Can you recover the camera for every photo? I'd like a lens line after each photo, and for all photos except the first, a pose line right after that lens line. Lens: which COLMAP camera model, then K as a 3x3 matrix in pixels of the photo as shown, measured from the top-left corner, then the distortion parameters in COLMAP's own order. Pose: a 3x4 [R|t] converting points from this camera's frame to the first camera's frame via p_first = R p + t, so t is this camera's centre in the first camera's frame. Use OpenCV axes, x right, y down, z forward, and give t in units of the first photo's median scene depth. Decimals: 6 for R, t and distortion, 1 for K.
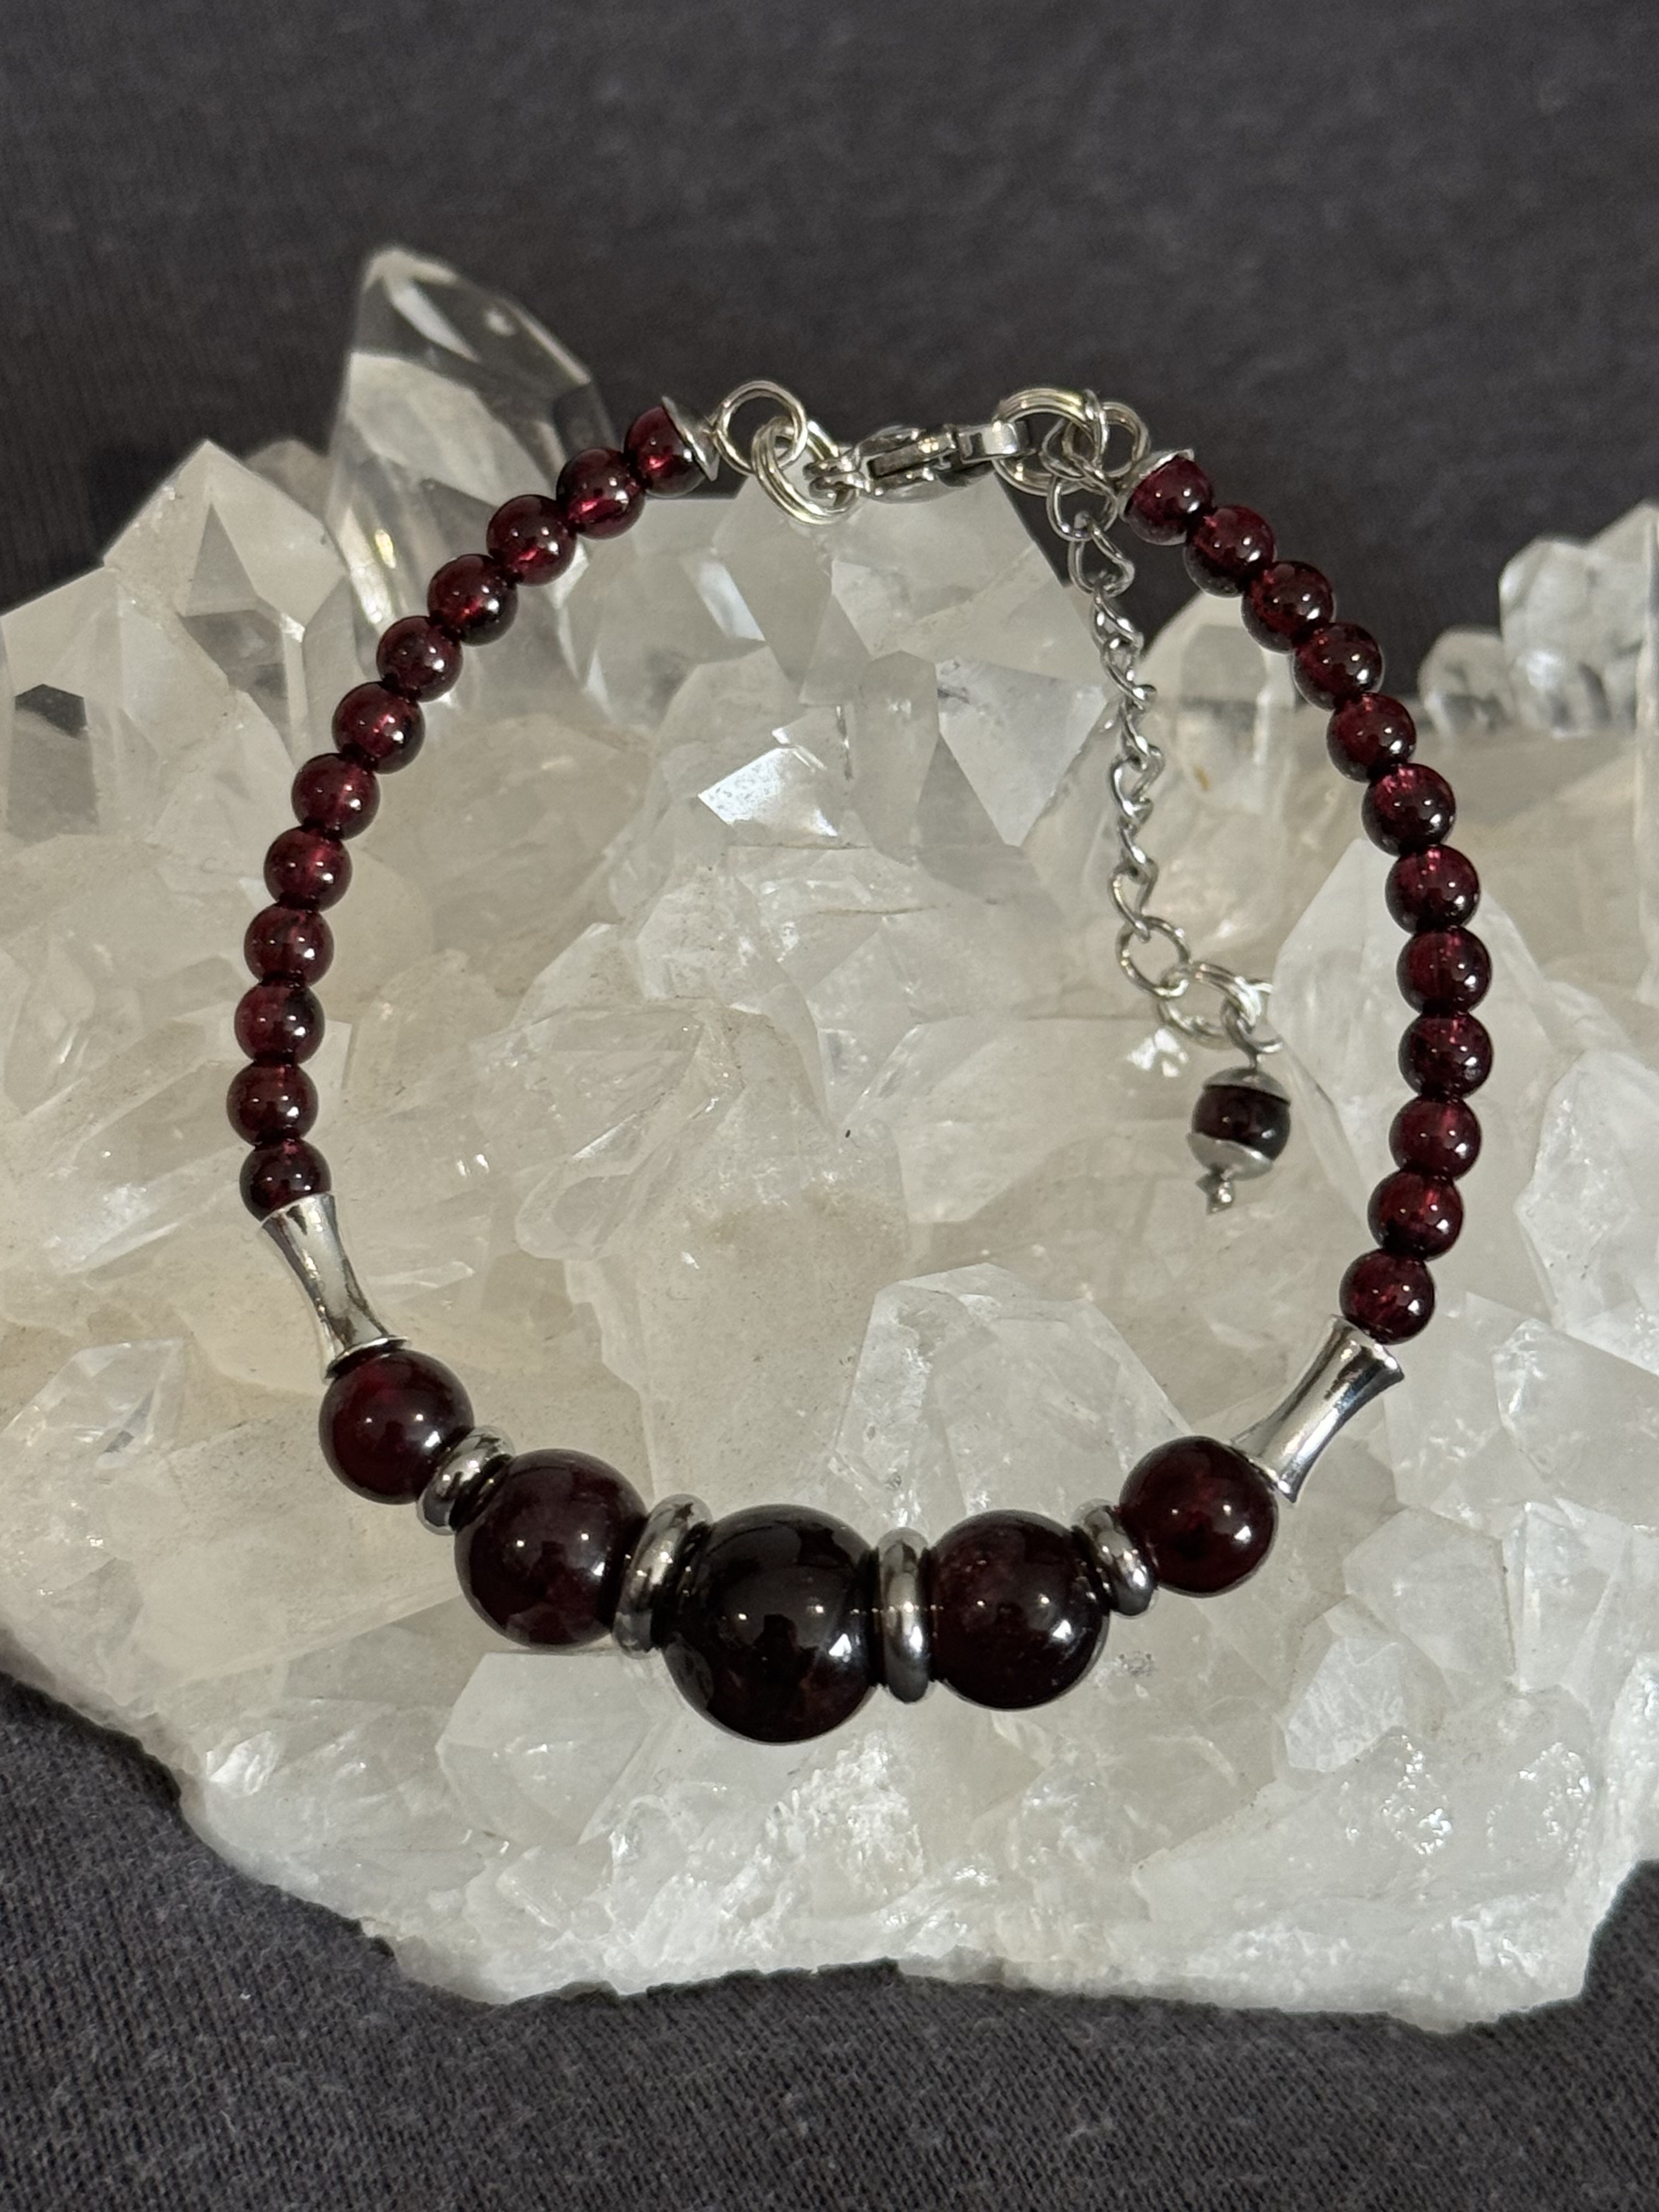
lens RADIAL K [[5049.6, 0, 761.8], [0, 5049.6, 1084.6], [0, 0, 1]] dist [0.141987, 0.000000]
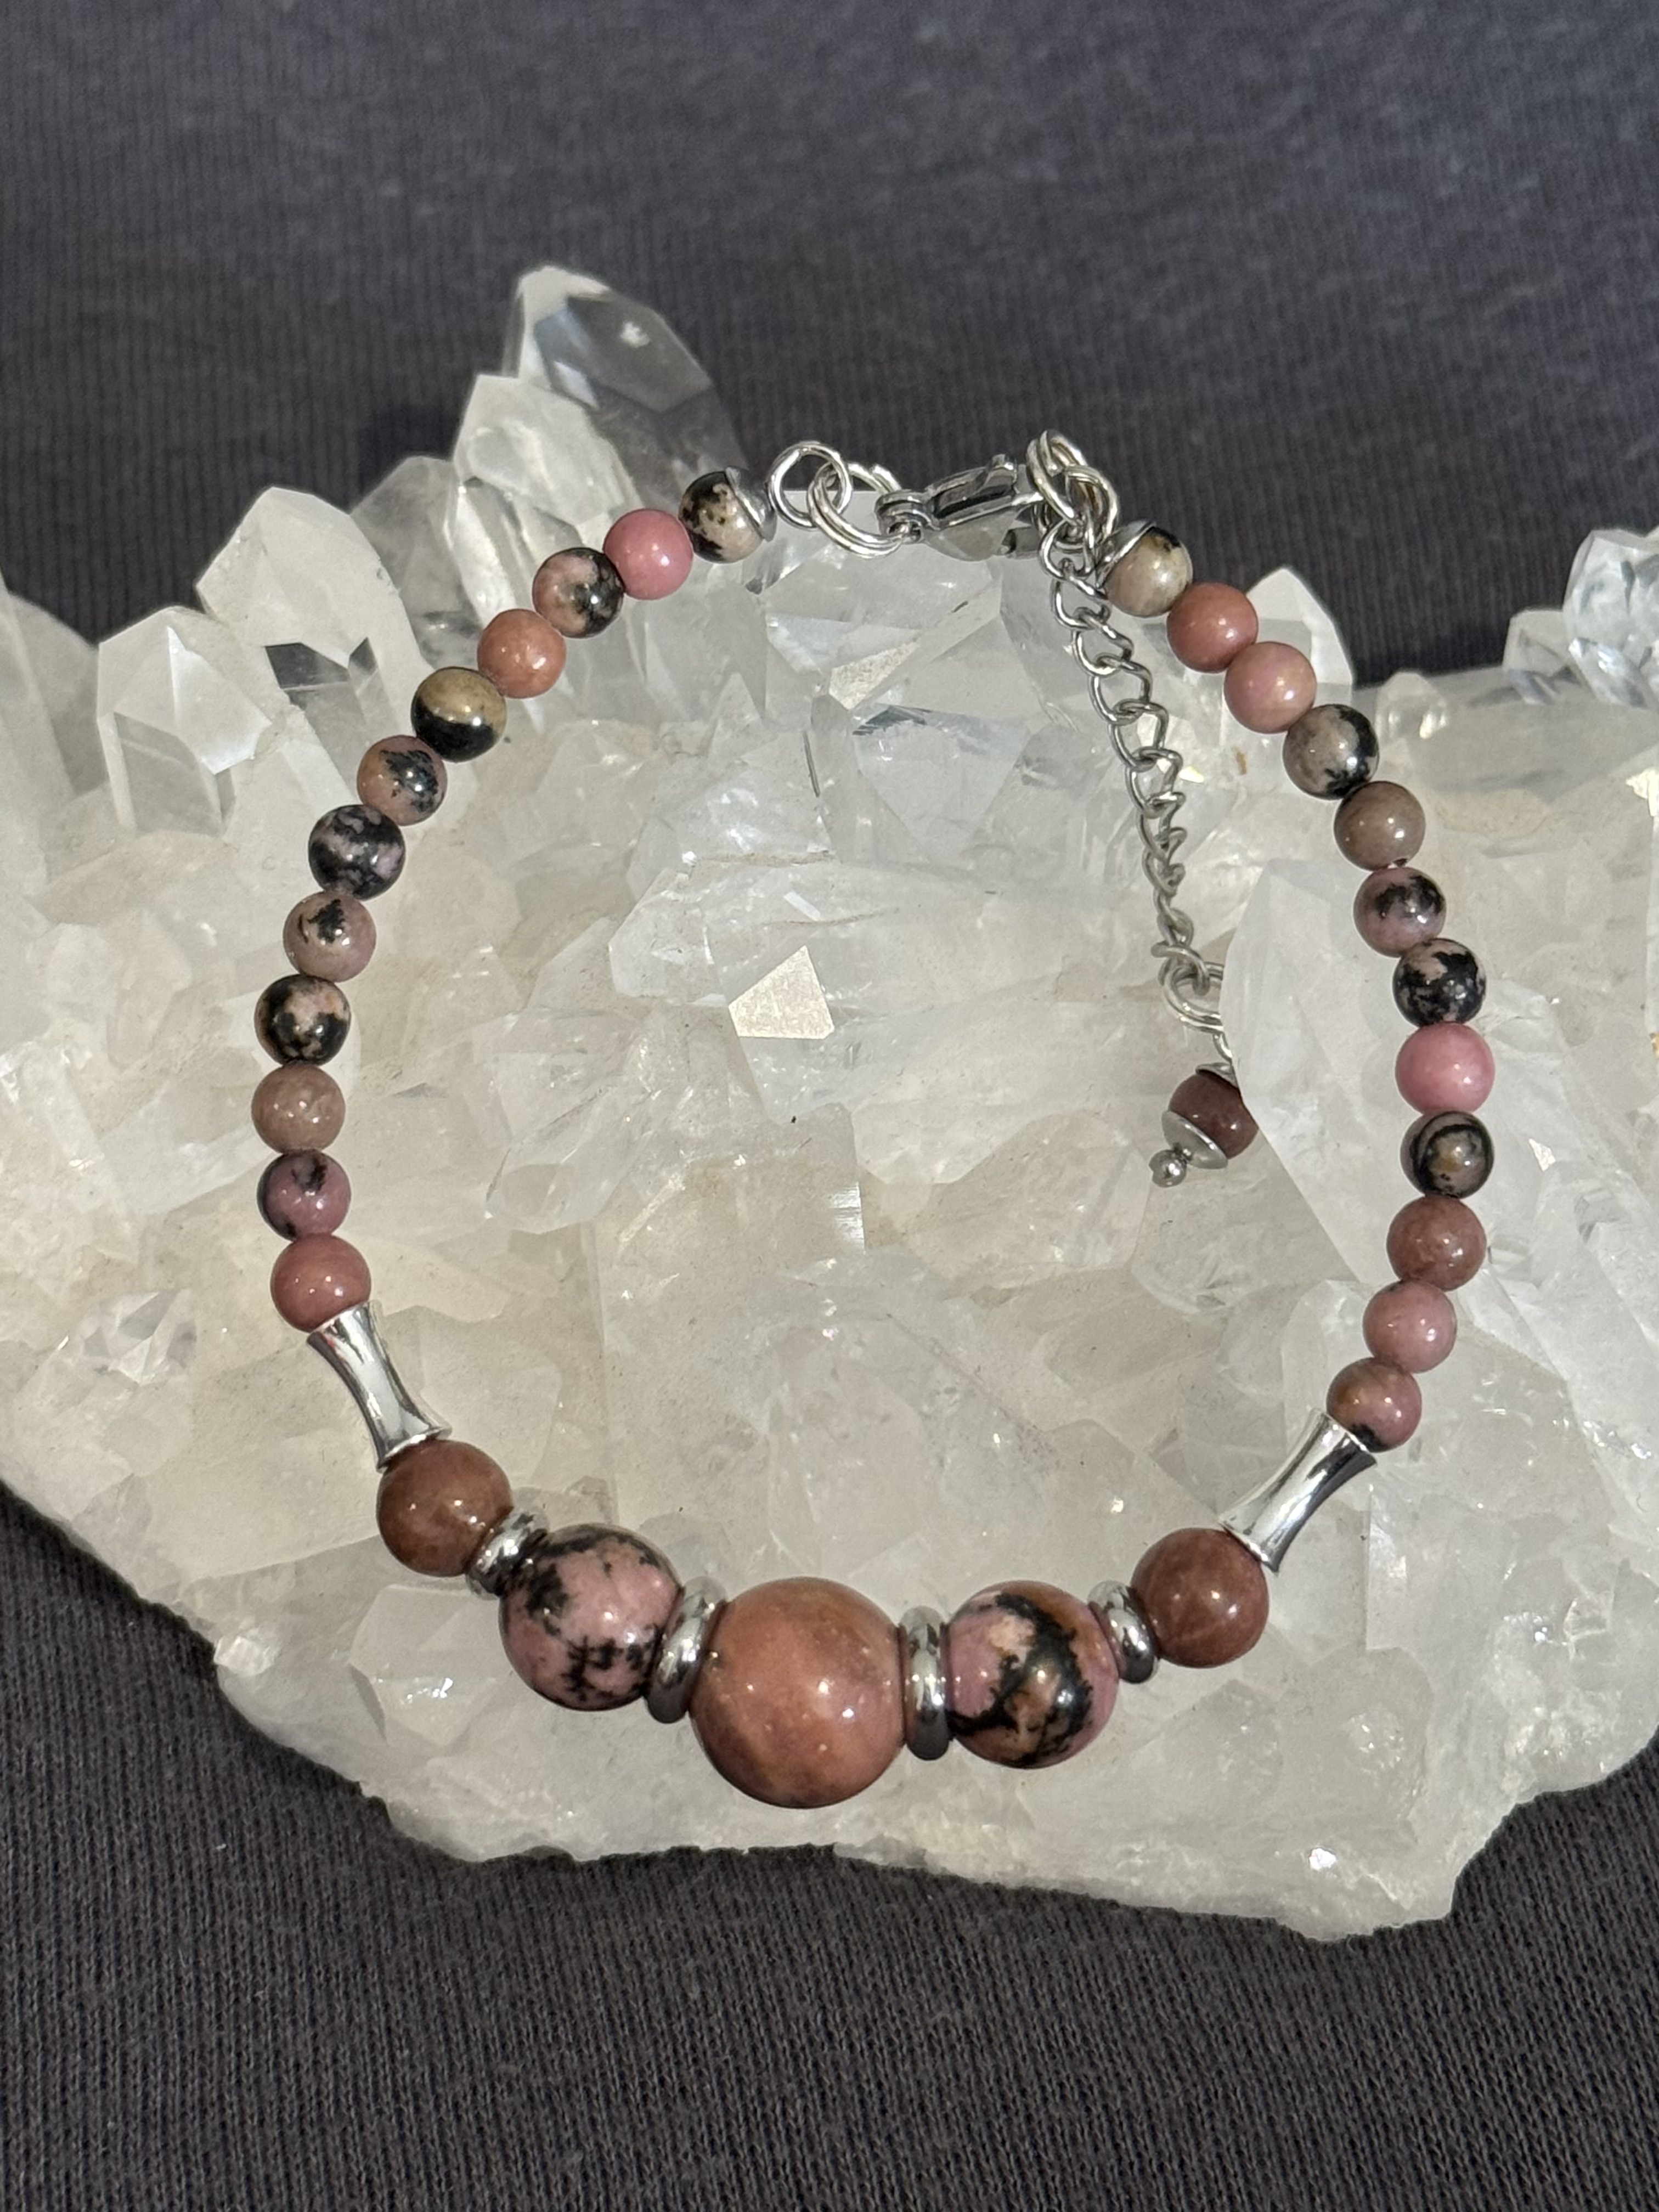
lens RADIAL K [[5049.6, 0, 765.8], [0, 5049.6, 1053.6], [0, 0, 1]] dist [0.141987, 0.000000]
pose [[0.965134, 0.033207, -0.259643, 0.234186], [-0.009162, 0.995598, 0.093276, -0.084855], [0.261598, -0.087645, 0.961189, -0.061542]]
